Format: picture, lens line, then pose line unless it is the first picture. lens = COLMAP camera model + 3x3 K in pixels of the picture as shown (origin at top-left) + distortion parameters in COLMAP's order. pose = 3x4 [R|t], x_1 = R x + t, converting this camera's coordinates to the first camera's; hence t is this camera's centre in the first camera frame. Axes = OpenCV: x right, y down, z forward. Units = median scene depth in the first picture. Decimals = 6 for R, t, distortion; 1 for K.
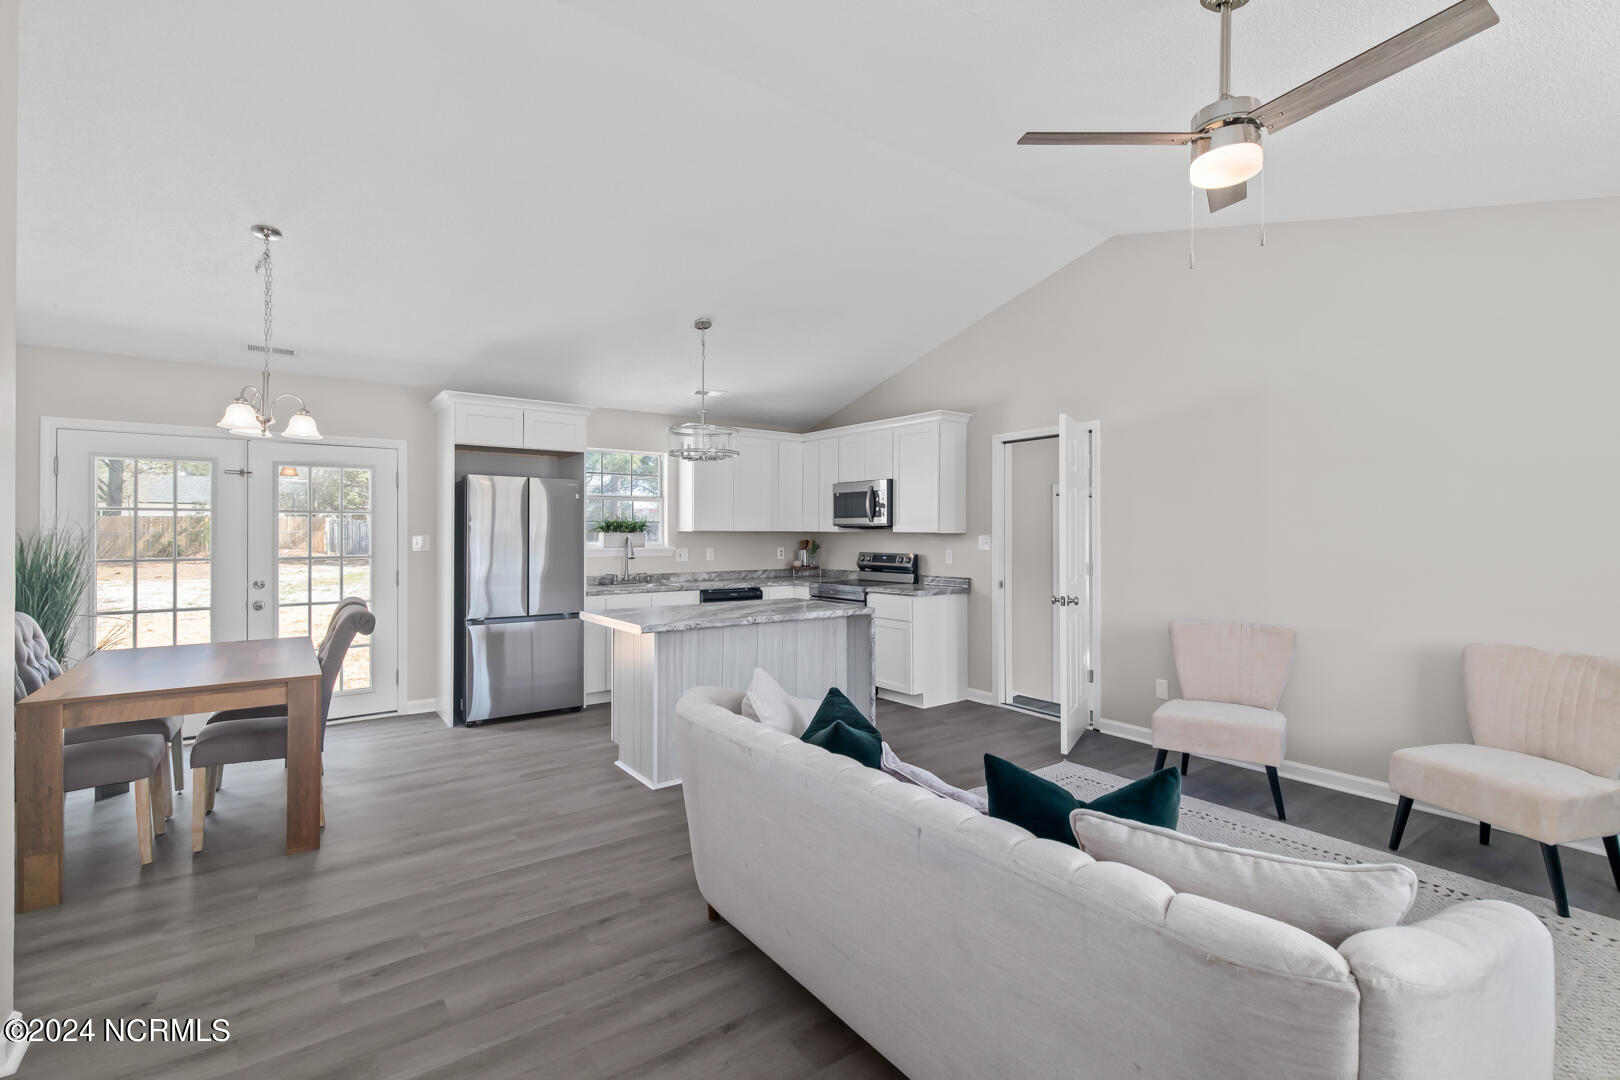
lens RADIAL K [[733.3, 0, 819.2], [0, 733.3, 533.4], [0, 0, 1]] dist [0.000165, -0.000130]
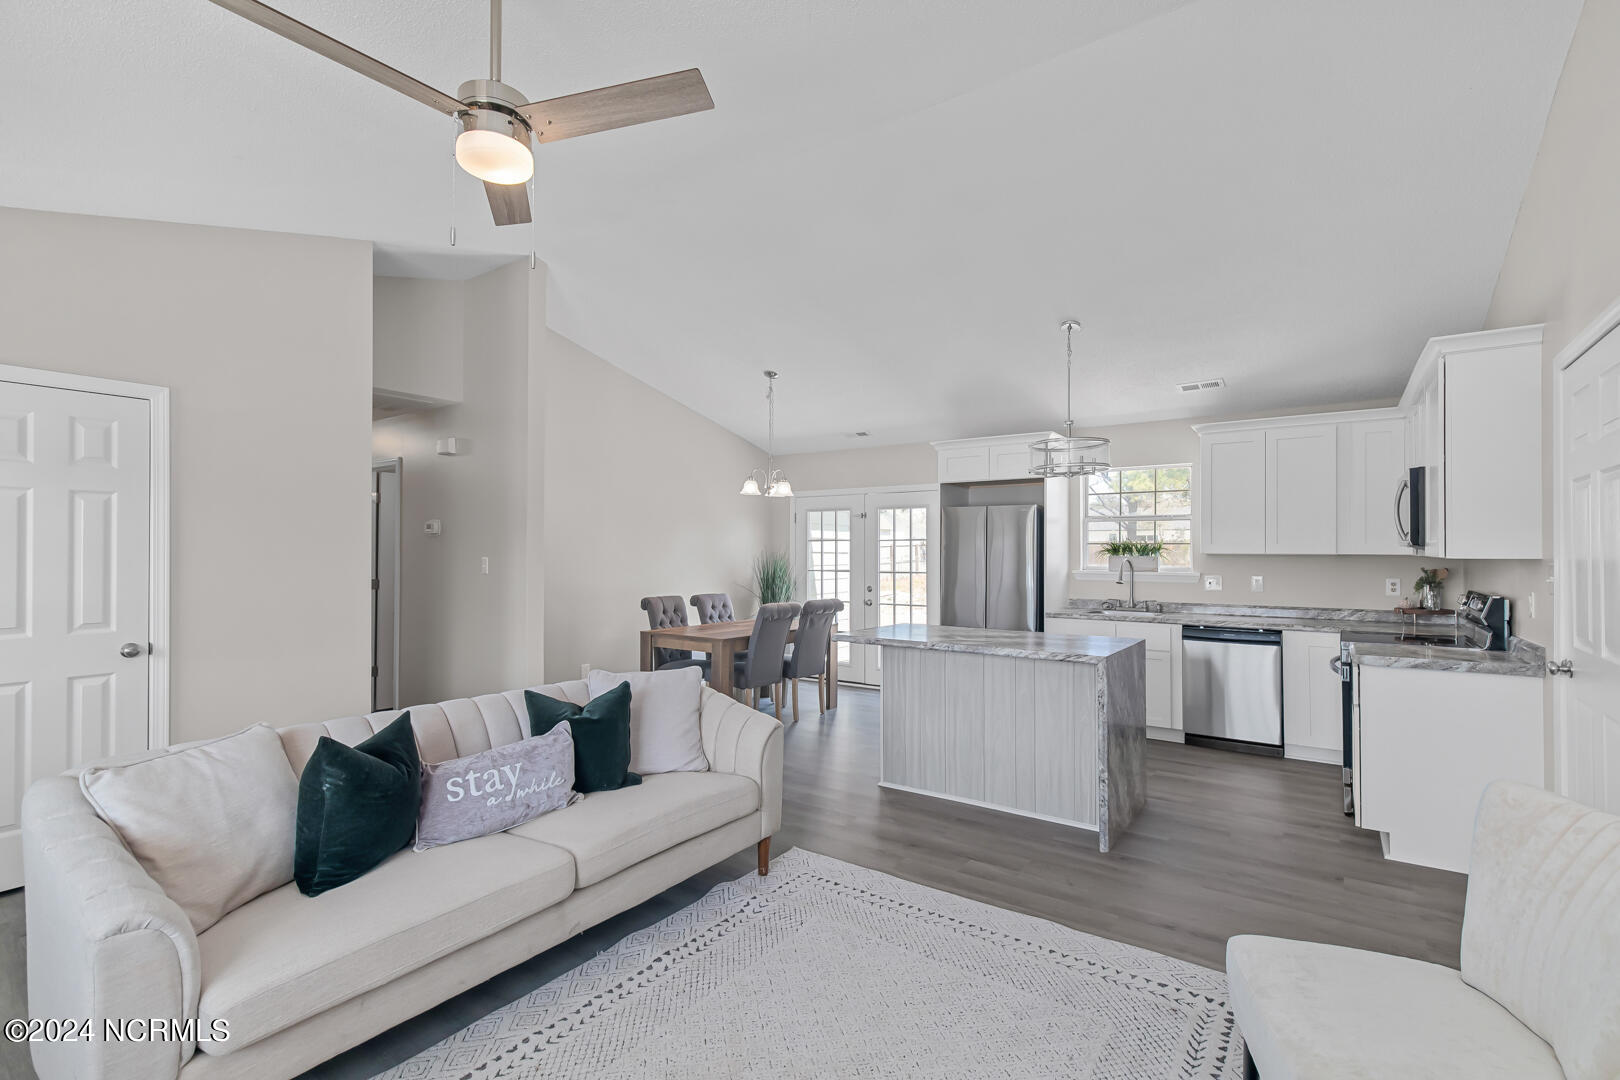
lens RADIAL K [[733.8, 0, 843.2], [0, 733.8, 547.3], [0, 0, 1]] dist [0.002002, 0.000000]
pose [[0.331819, -0.005683, -0.943326, 0.916551], [-0.002809, 0.999971, -0.007013, -0.007646], [0.943339, 0.004977, 0.331794, 0.640241]]
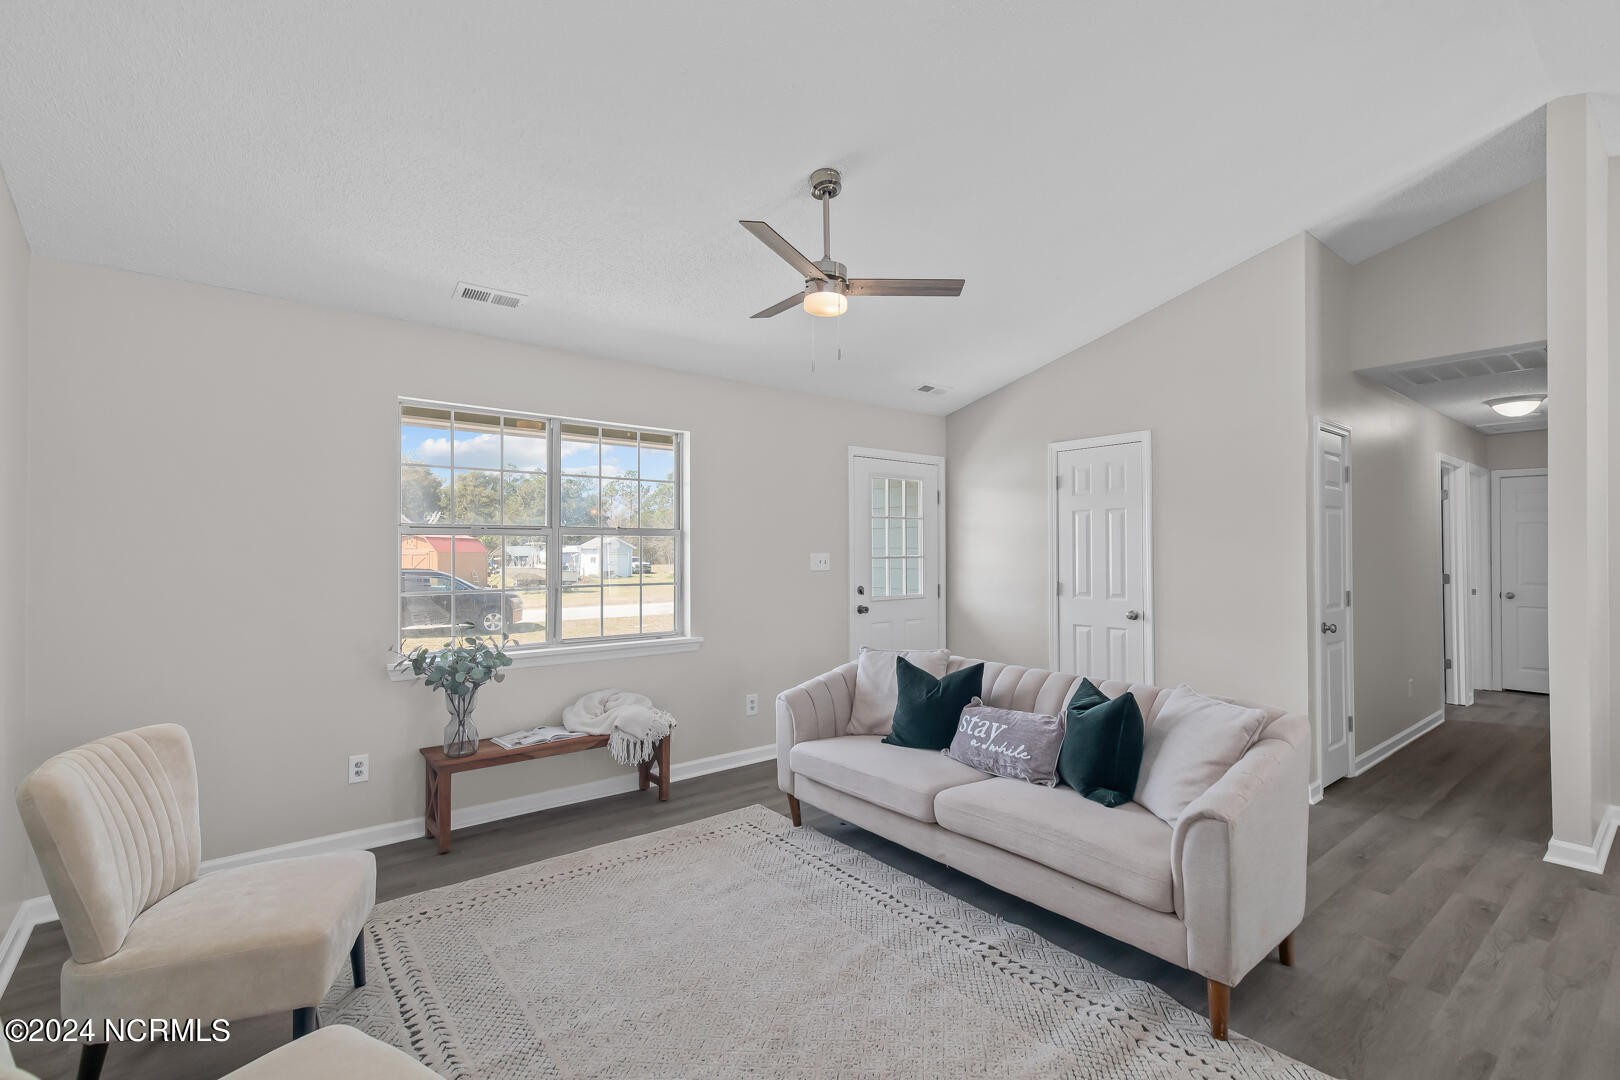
lens RADIAL K [[730.1, 0, 821.8], [0, 730.1, 547.7], [0, 0, 1]] dist [0.002445, -0.000101]
pose [[-0.998954, 0.004624, -0.045497, 0.368660], [0.004759, 0.999985, -0.002865, -0.004694], [0.045483, -0.003079, -0.998960, 1.435451]]
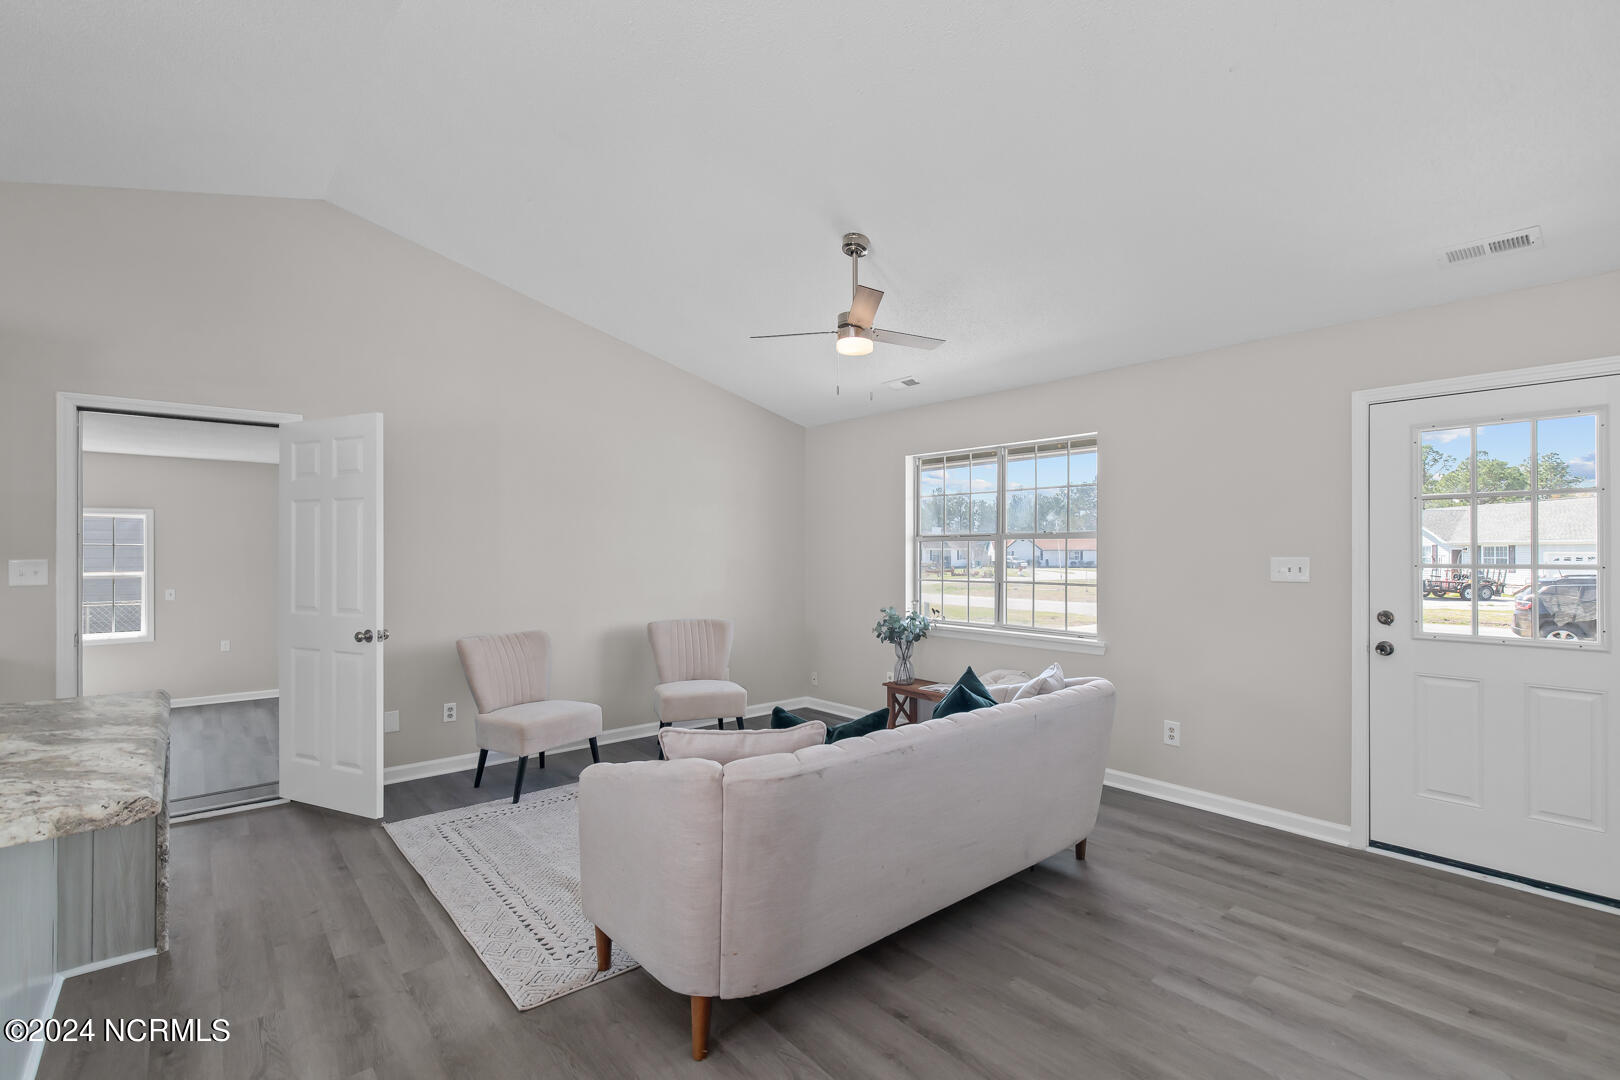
lens RADIAL K [[728.2, 0, 829.6], [0, 728.2, 557.4], [0, 0, 1]] dist [0.011307, -0.000285]
pose [[-0.086772, -0.004659, 0.996217, -0.691779], [0.000218, 0.999989, 0.004695, -0.002369], [-0.996228, 0.000624, -0.086770, 0.701101]]
